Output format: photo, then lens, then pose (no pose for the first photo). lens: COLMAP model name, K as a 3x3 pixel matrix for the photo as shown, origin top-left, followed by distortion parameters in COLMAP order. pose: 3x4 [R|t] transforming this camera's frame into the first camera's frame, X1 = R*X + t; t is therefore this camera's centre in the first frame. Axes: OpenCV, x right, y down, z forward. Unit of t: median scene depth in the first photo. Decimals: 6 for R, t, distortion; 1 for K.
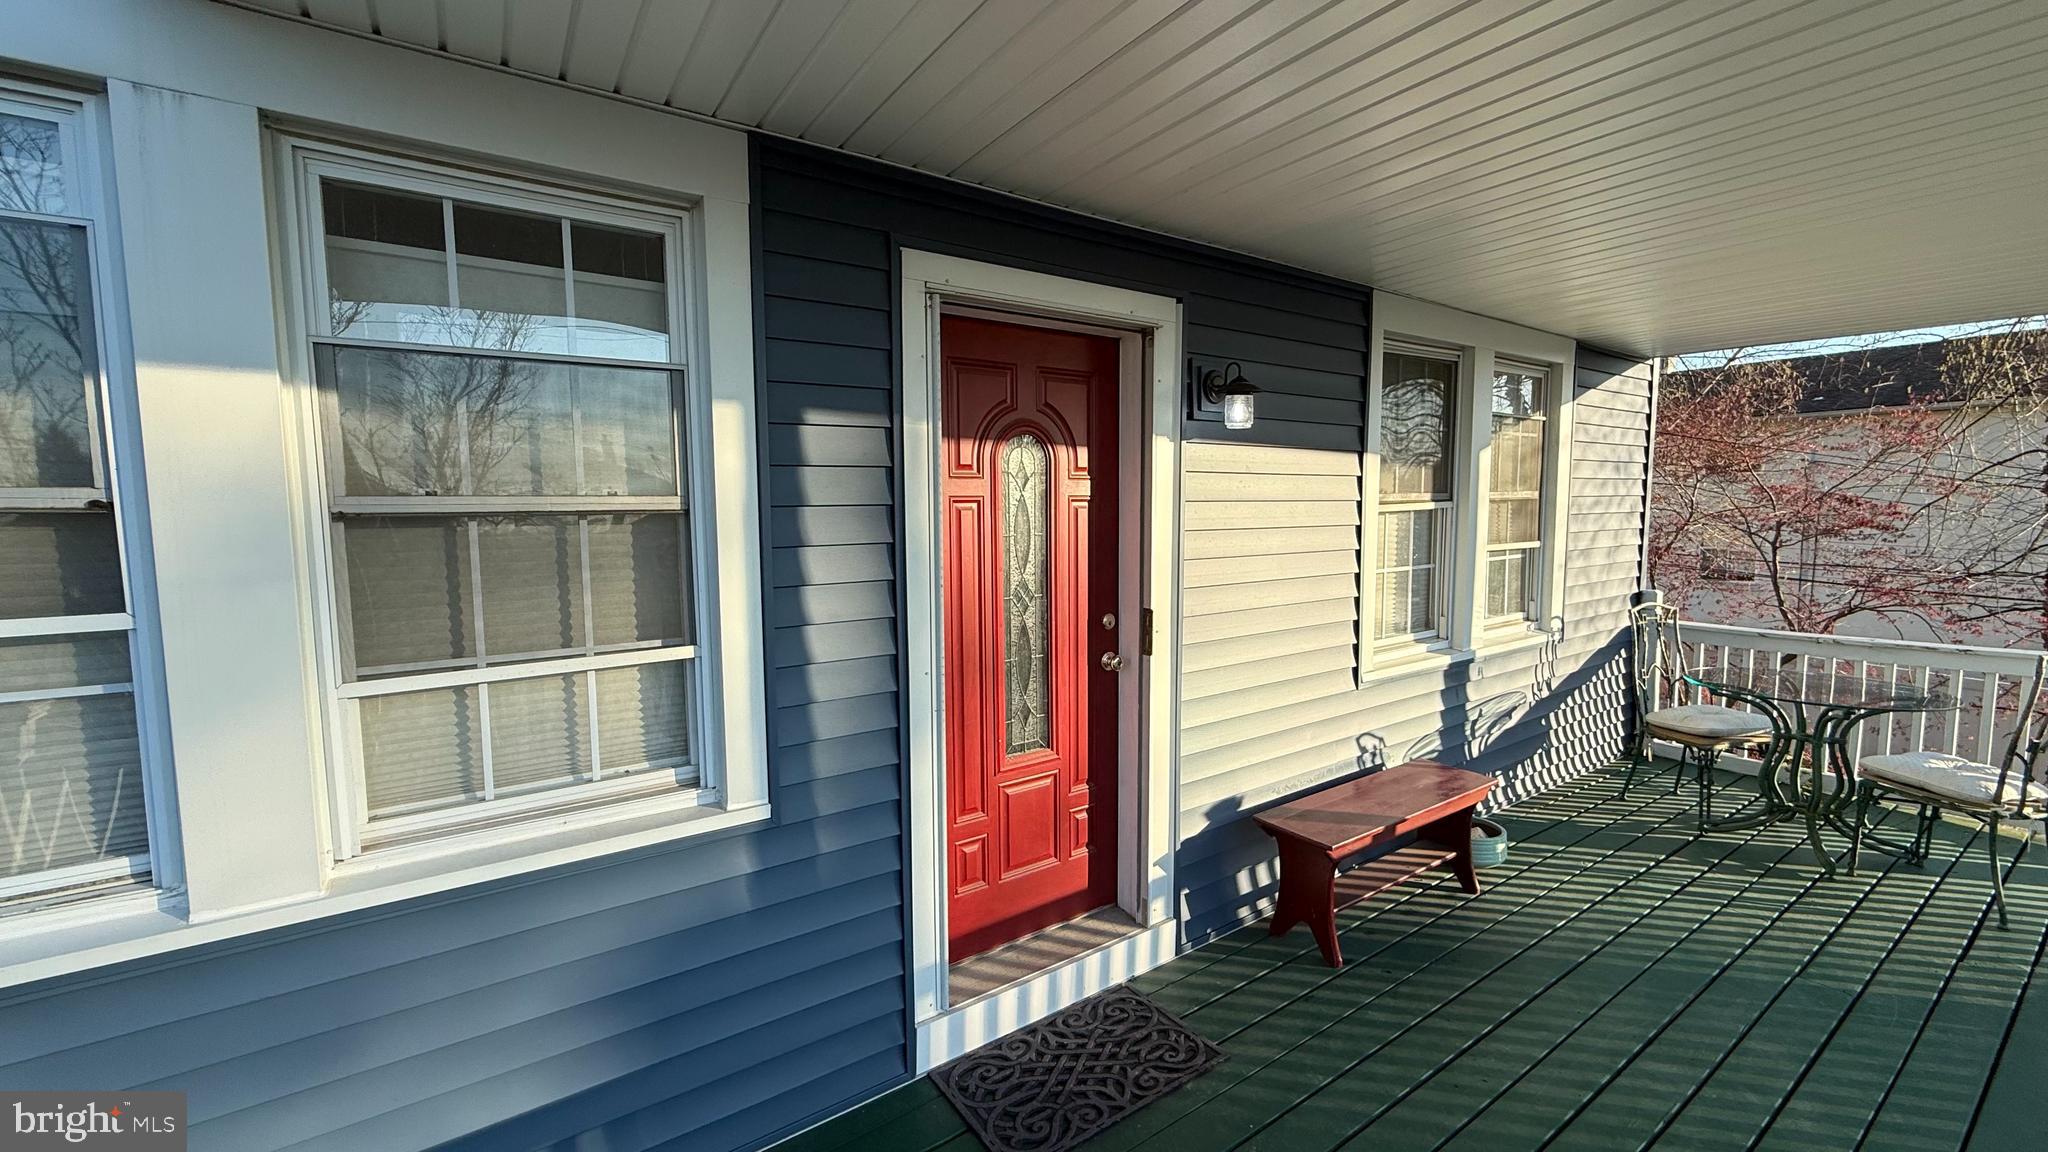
lens RADIAL K [[821.6, 0, 1014.1], [0, 821.6, 582.5], [0, 0, 1]] dist [-0.010270, 0.000140]
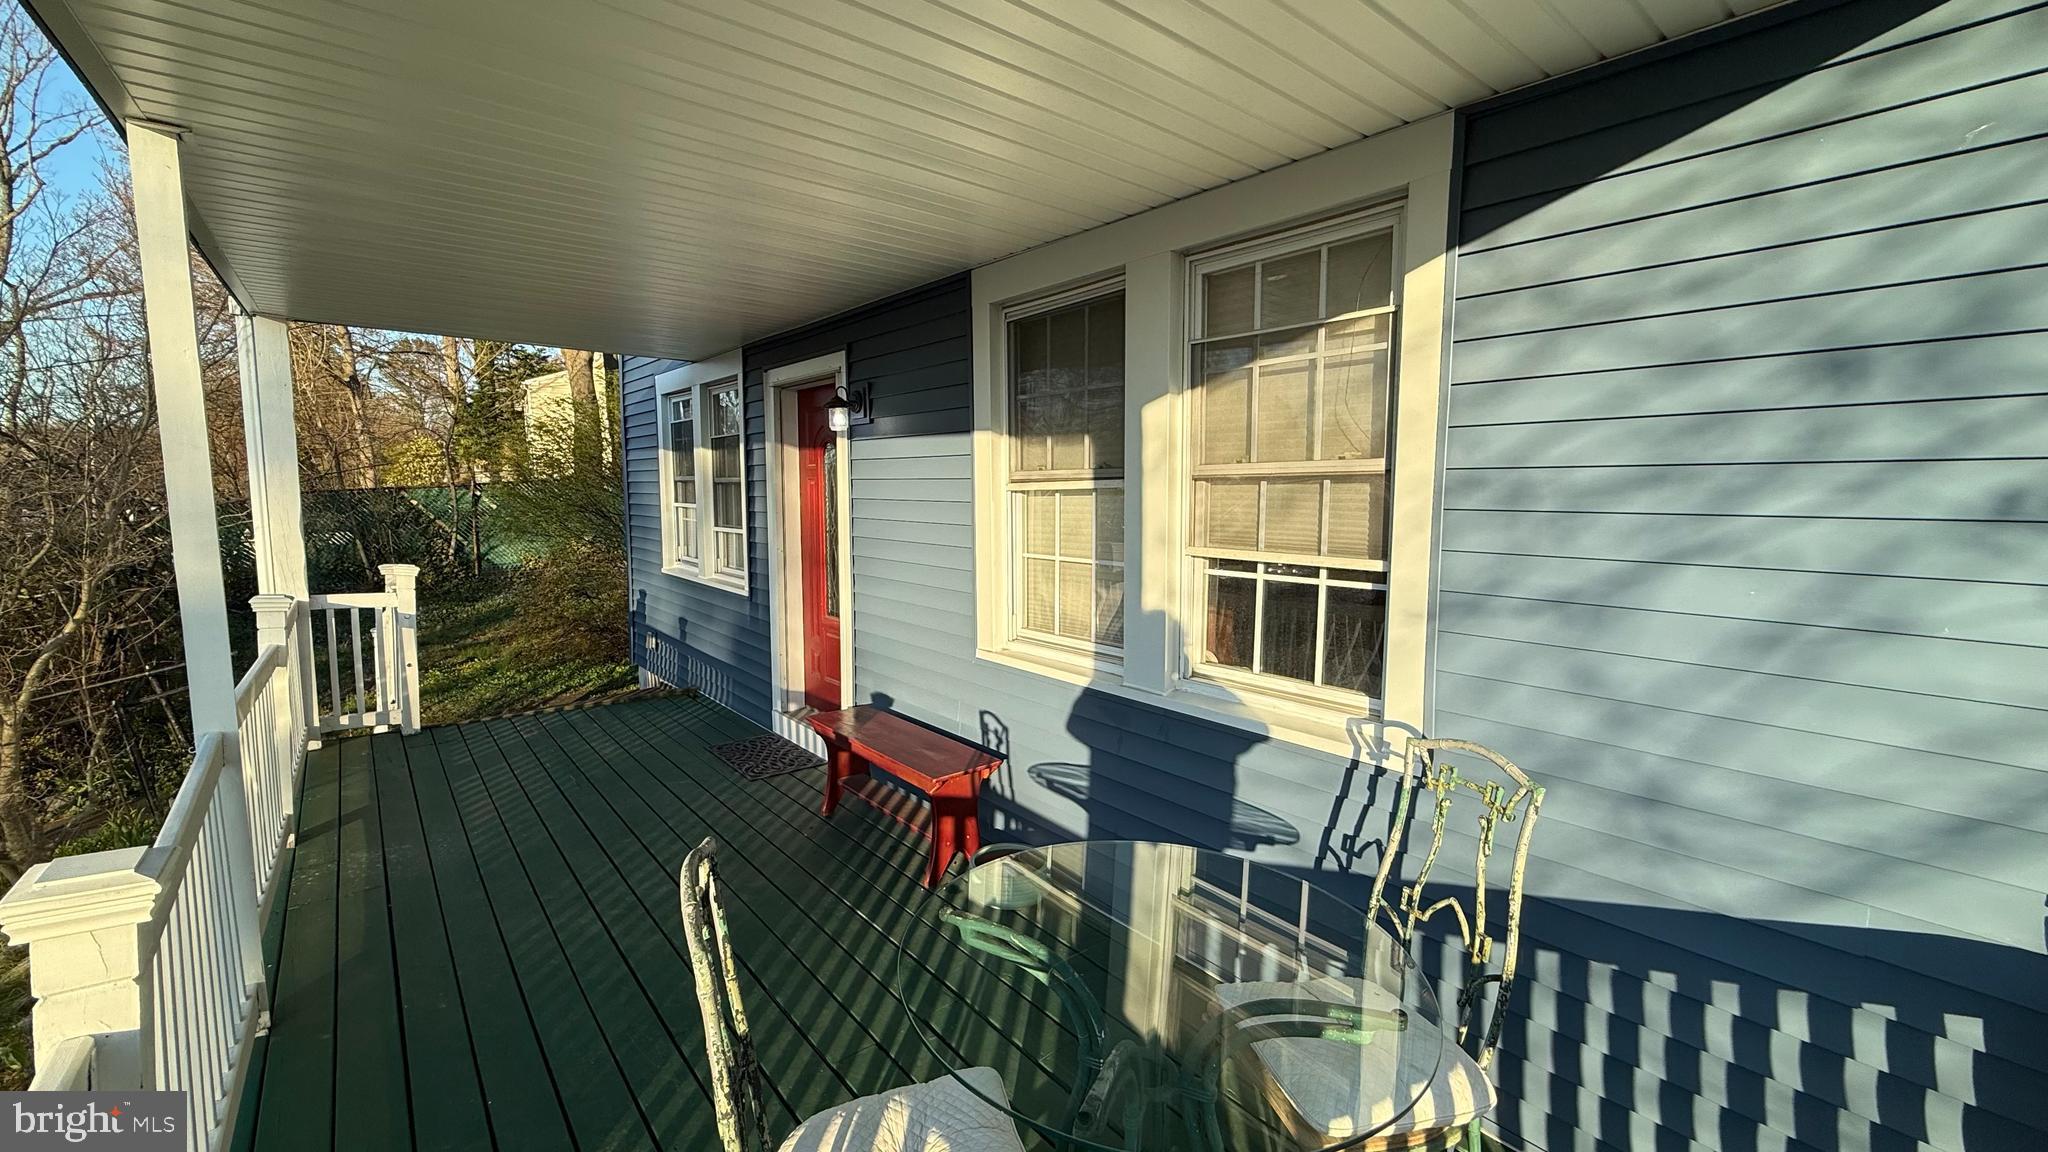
lens RADIAL K [[821.6, 0, 1019.1], [0, 821.6, 593.4], [0, 0, 1]] dist [-0.010270, 0.000140]
pose [[0.092729, 0.138095, -0.986069, 1.392717], [-0.102115, 0.986433, 0.128543, -0.090770], [0.990441, 0.088773, 0.105573, 0.913255]]
